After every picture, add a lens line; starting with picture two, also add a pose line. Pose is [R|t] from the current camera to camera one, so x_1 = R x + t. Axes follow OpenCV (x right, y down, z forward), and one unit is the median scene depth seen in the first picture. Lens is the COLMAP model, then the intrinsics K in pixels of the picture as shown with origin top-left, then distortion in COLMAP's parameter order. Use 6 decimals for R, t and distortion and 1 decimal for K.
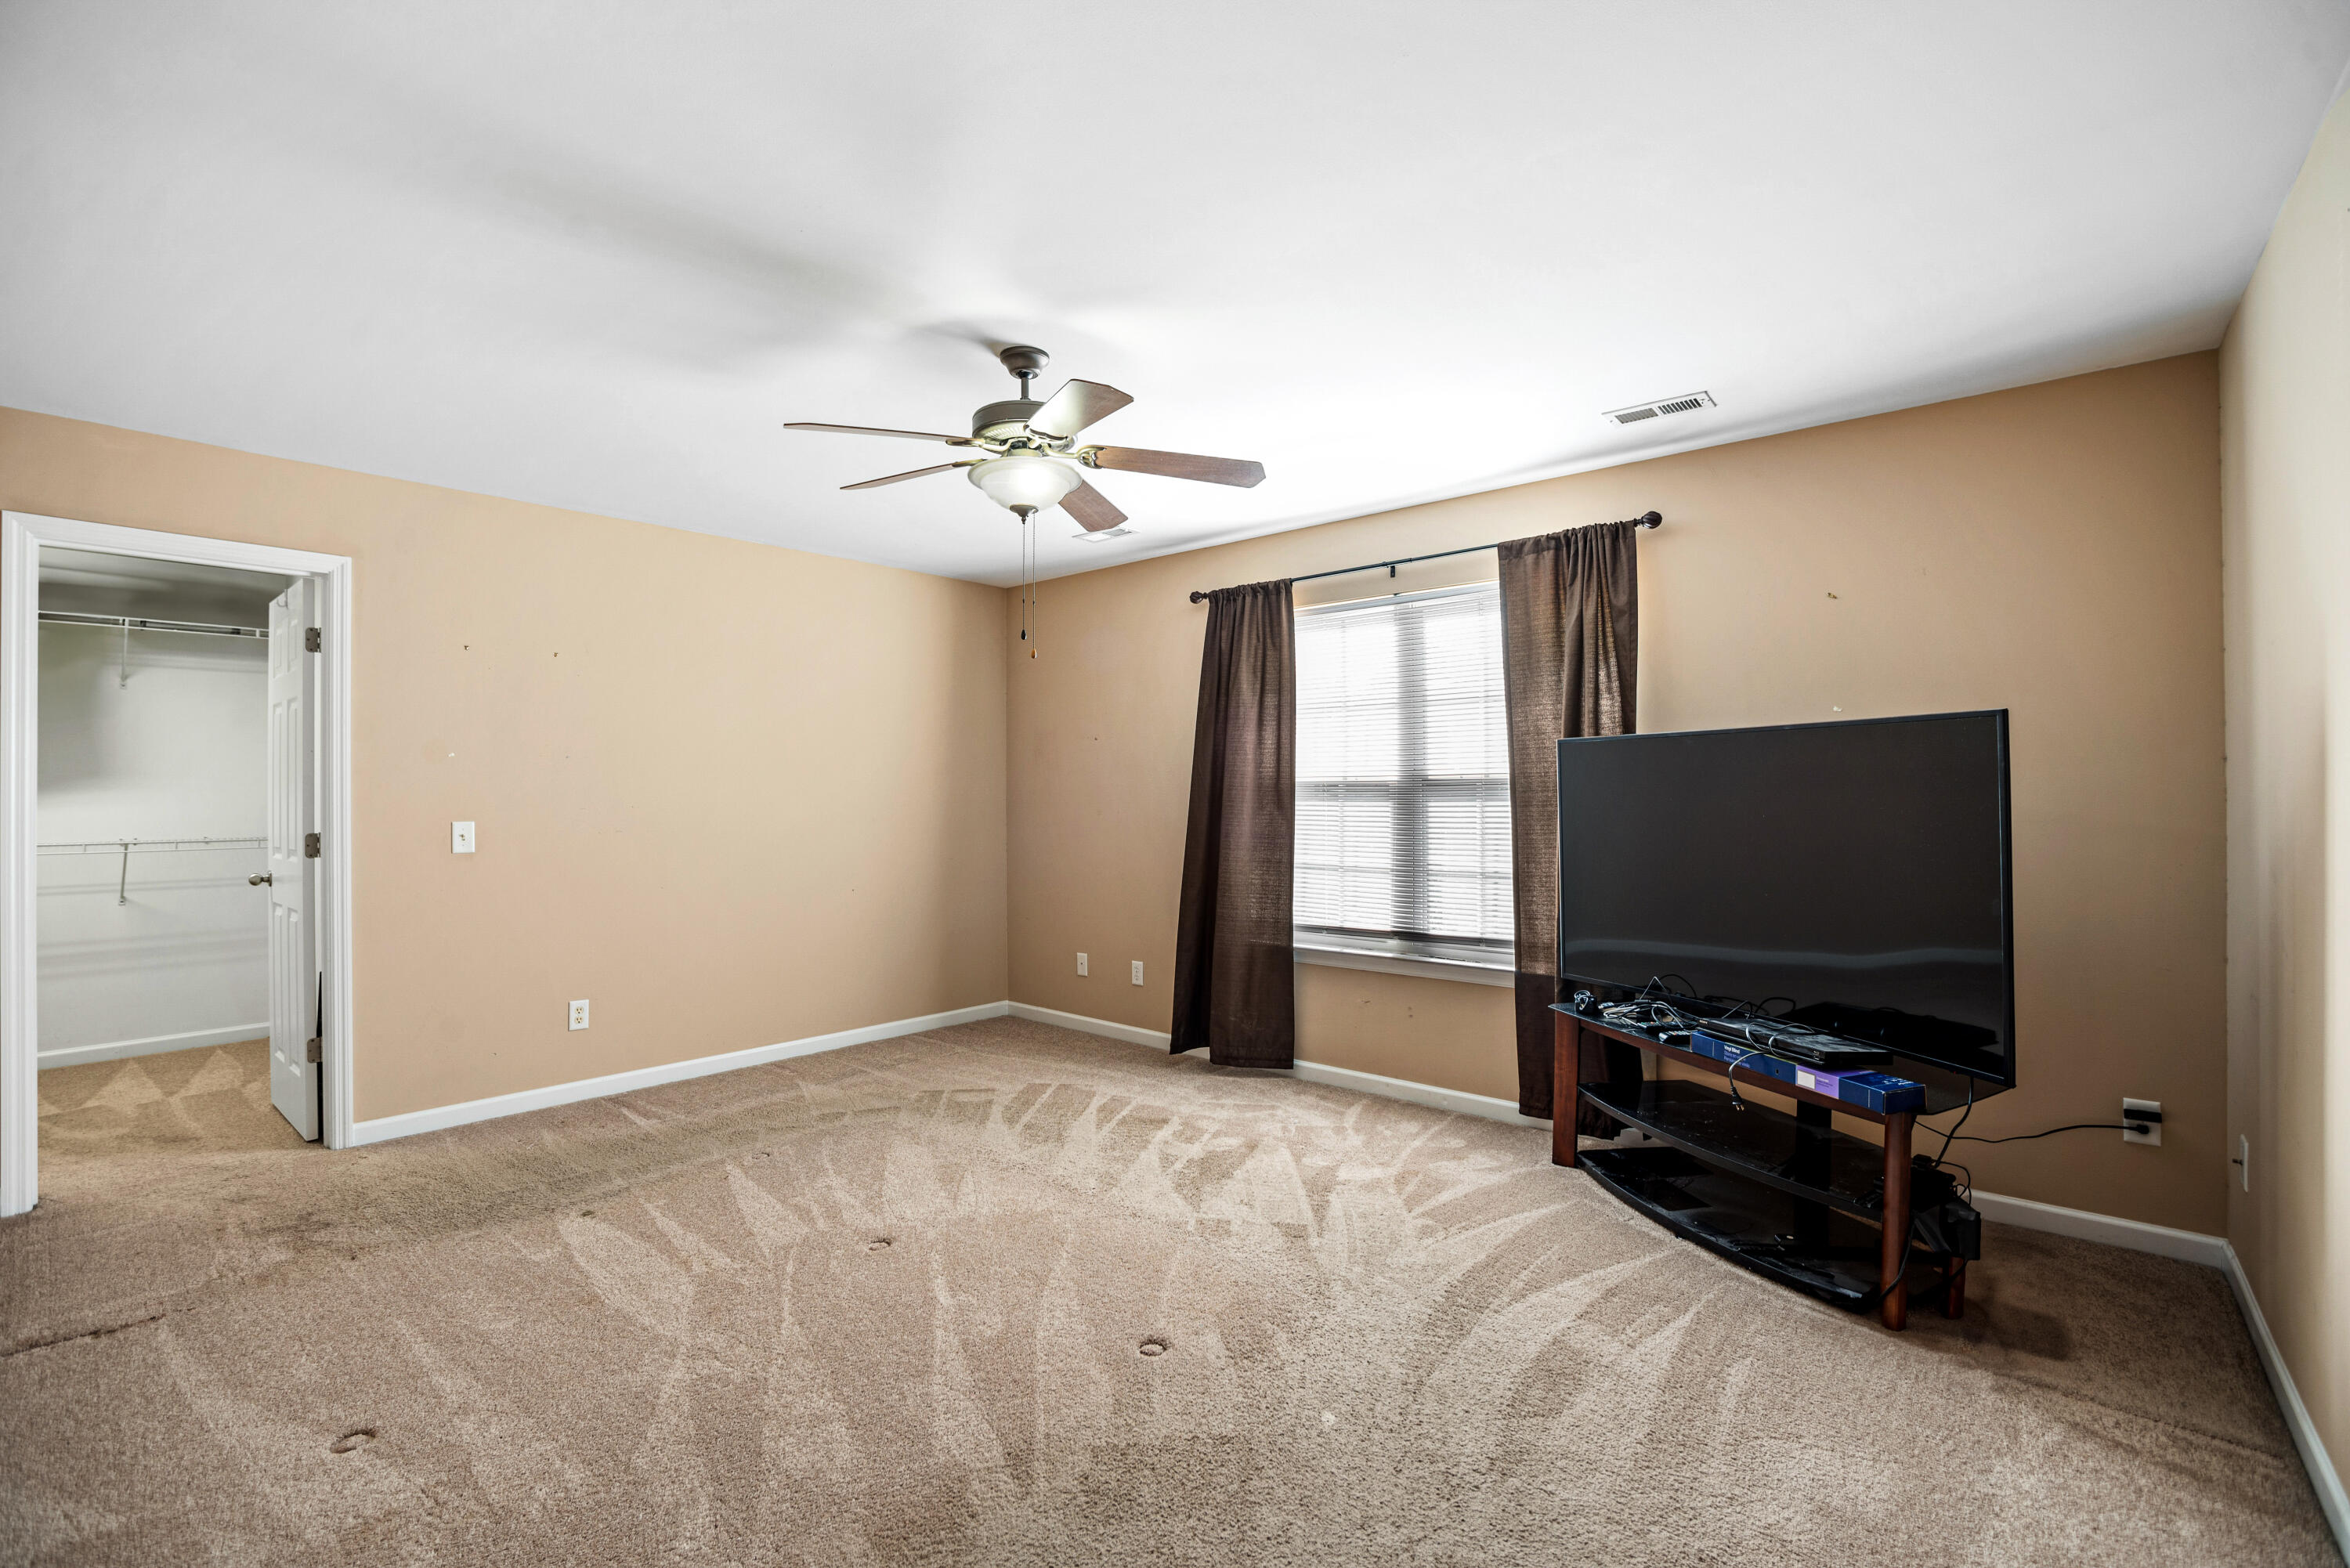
lens RADIAL K [[1023.1, 0, 1153.0], [0, 1023.1, 799.9], [0, 0, 1]] dist [-0.092716, 0.044858]
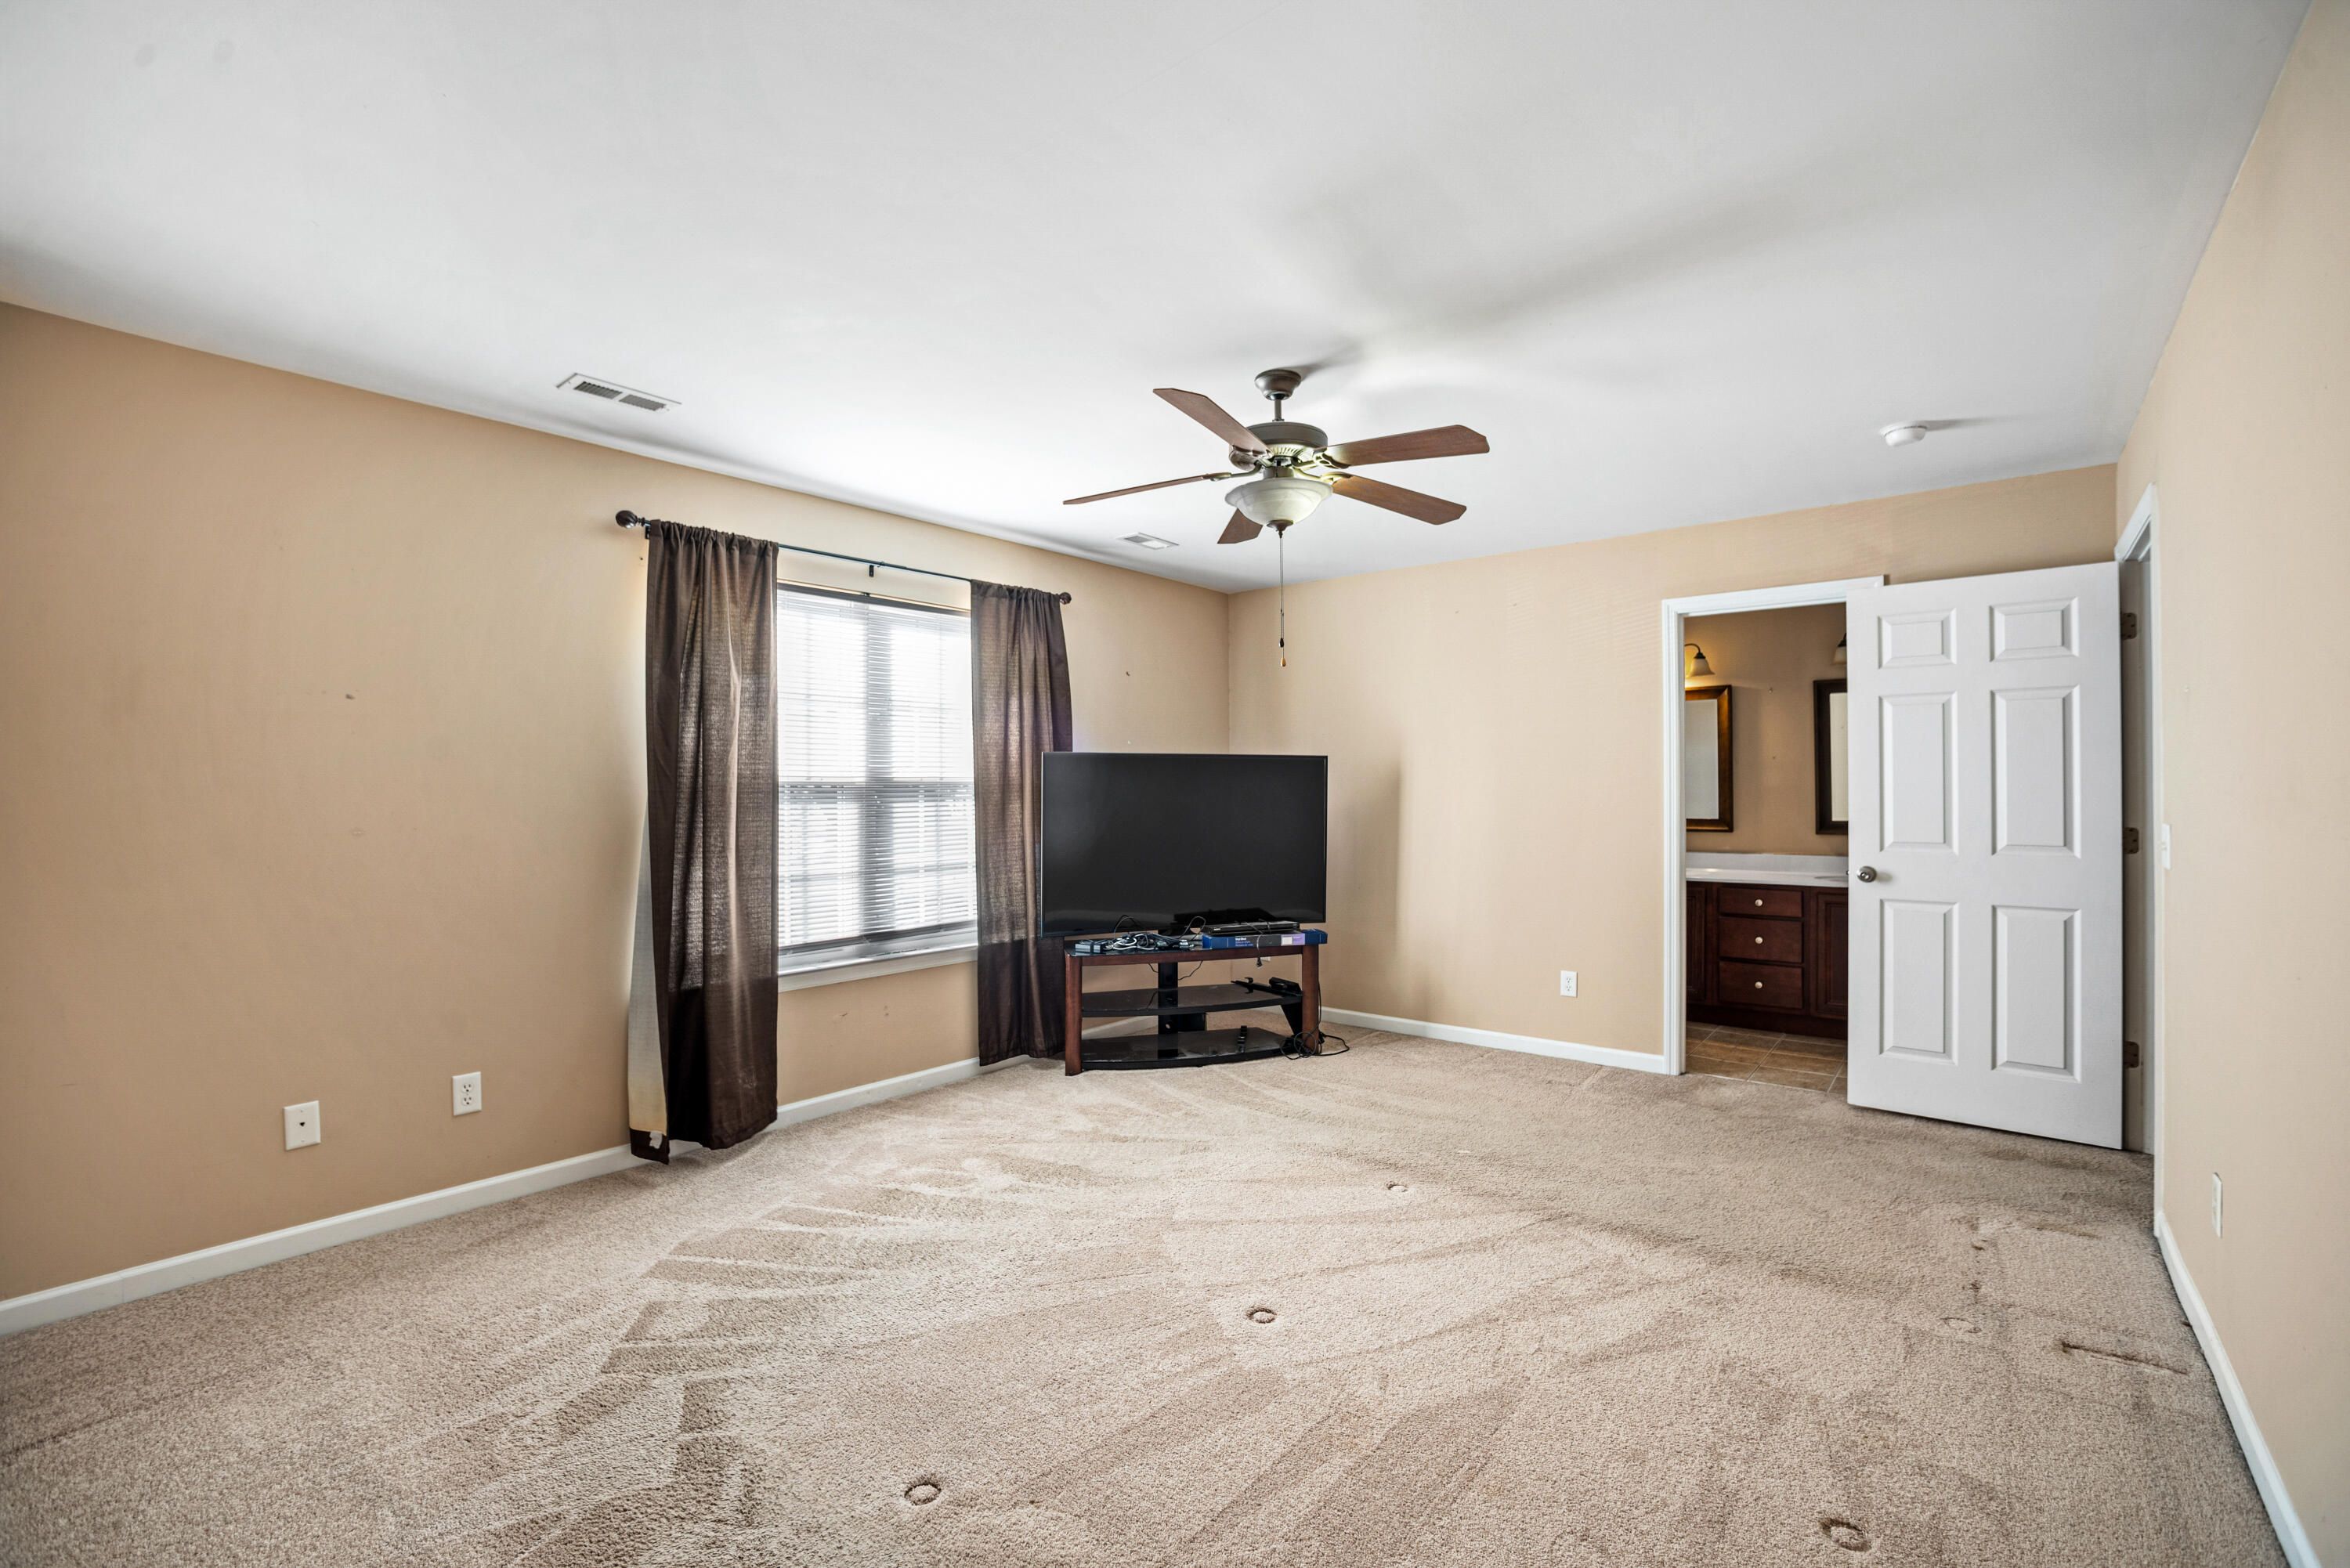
lens RADIAL K [[1059.6, 0, 1175.0], [0, 1059.6, 784.0], [0, 0, 1]] dist [-0.003914, -0.000257]
pose [[-0.045154, 0.004417, 0.998970, -0.833998], [0.001033, 0.999990, -0.004374, -0.012762], [-0.998979, 0.000835, -0.045158, 0.772522]]
